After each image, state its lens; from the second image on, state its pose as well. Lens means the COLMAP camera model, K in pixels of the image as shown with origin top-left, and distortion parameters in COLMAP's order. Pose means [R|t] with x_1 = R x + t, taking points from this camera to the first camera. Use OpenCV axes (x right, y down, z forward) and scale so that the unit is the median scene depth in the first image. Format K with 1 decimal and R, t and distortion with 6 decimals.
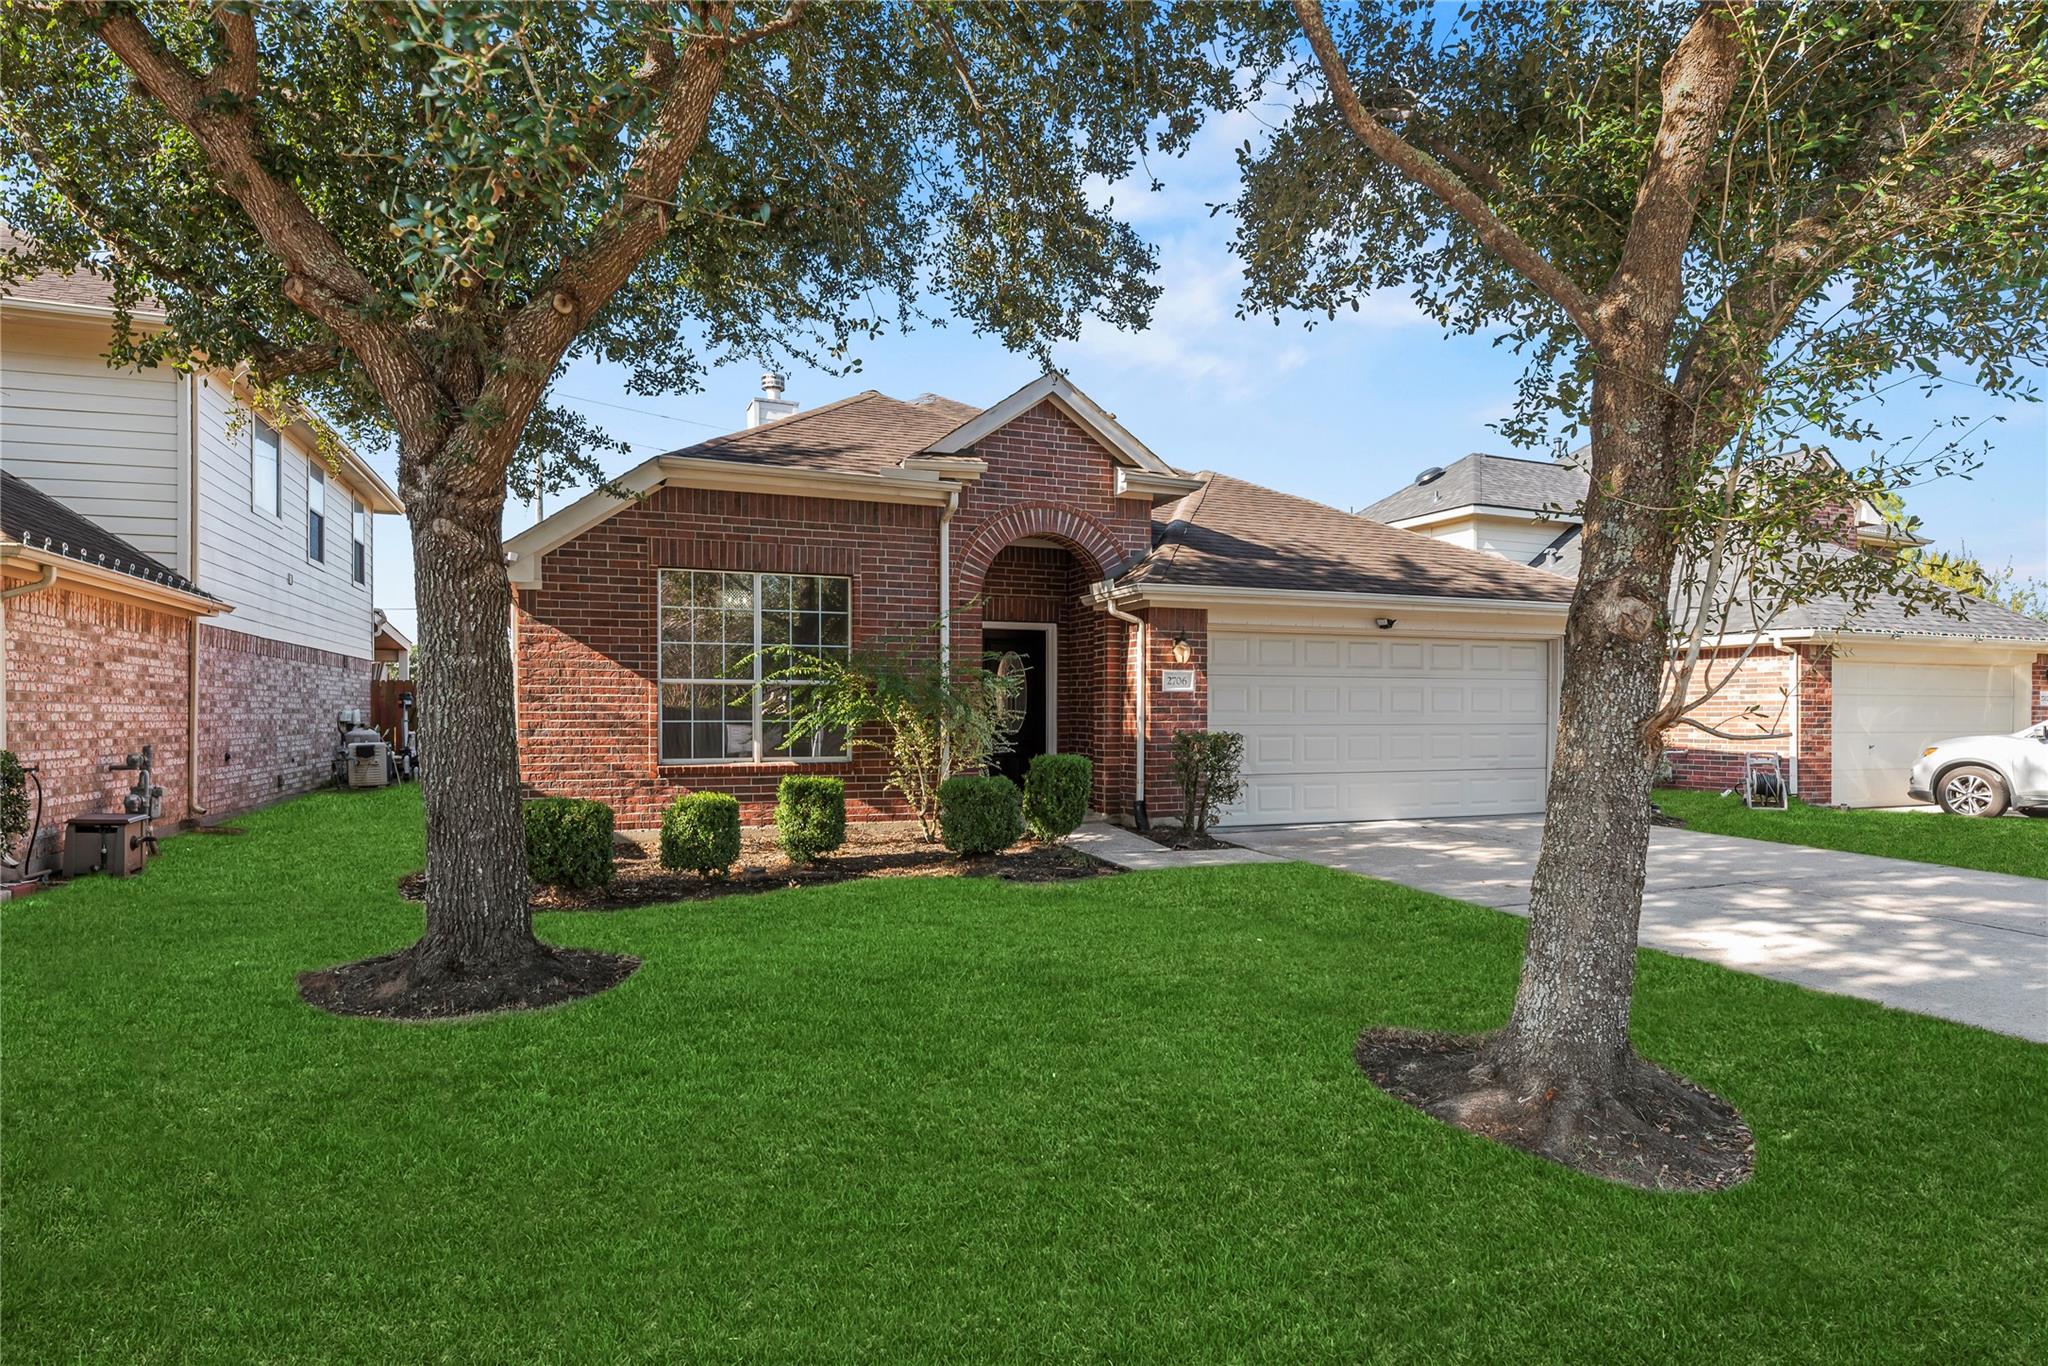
lens RADIAL K [[1146.3, 0, 1022.8], [0, 1146.3, 699.1], [0, 0, 1]] dist [-0.004712, -0.000281]
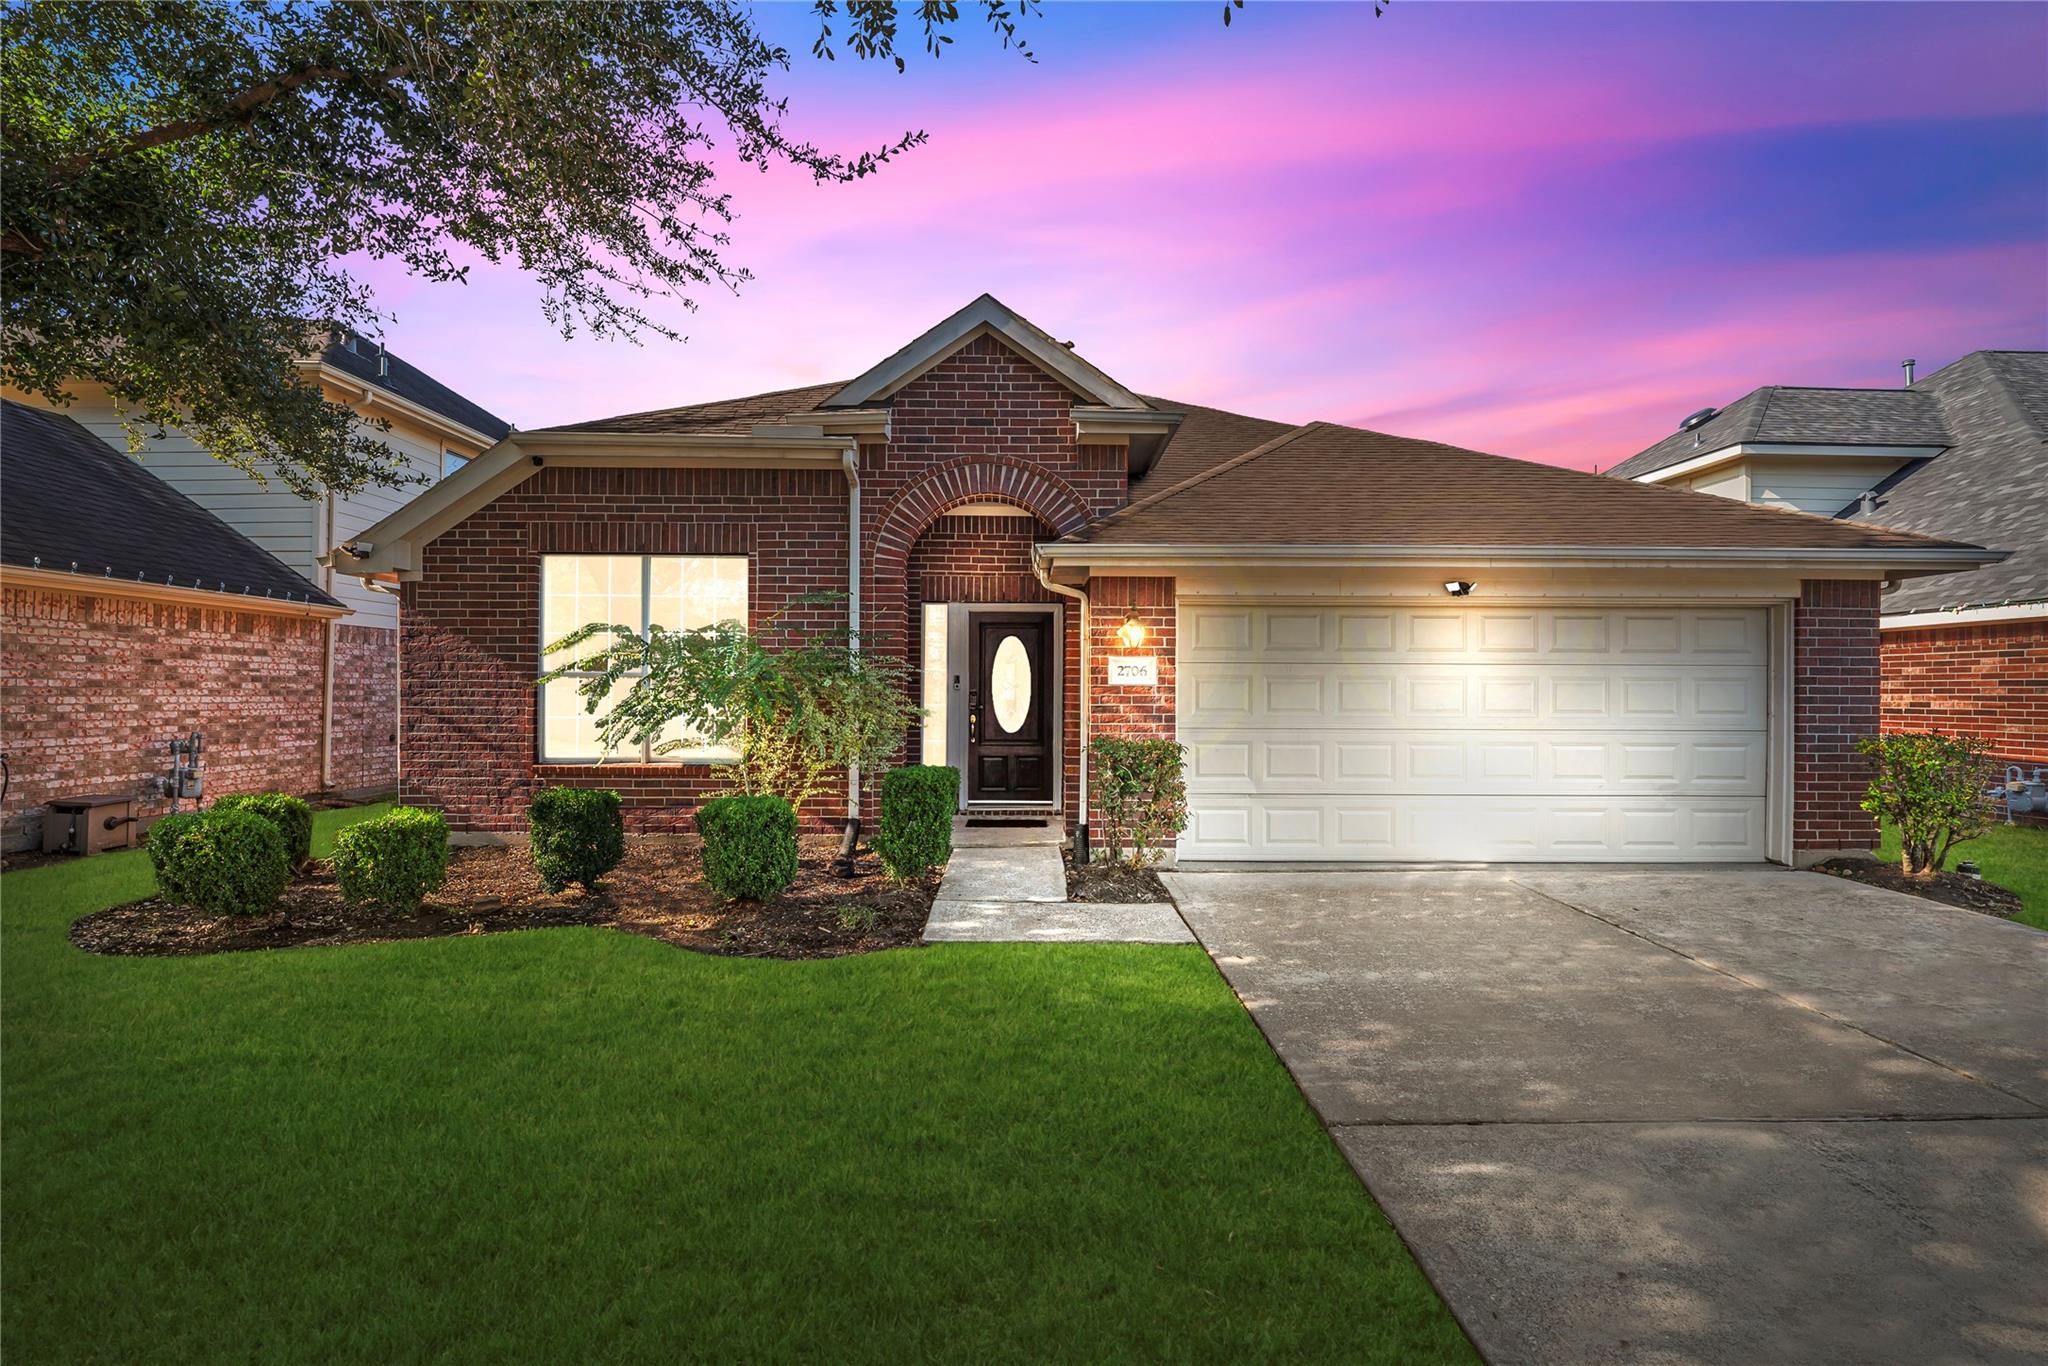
lens RADIAL K [[935.4, 0, 1025.4], [0, 935.4, 669.6], [0, 0, 1]] dist [-0.002802, -0.000618]
pose [[0.931405, -0.004396, -0.363957, 0.298070], [0.000491, 0.999941, -0.010823, -0.009943], [0.363983, 0.009902, 0.931353, 0.386849]]
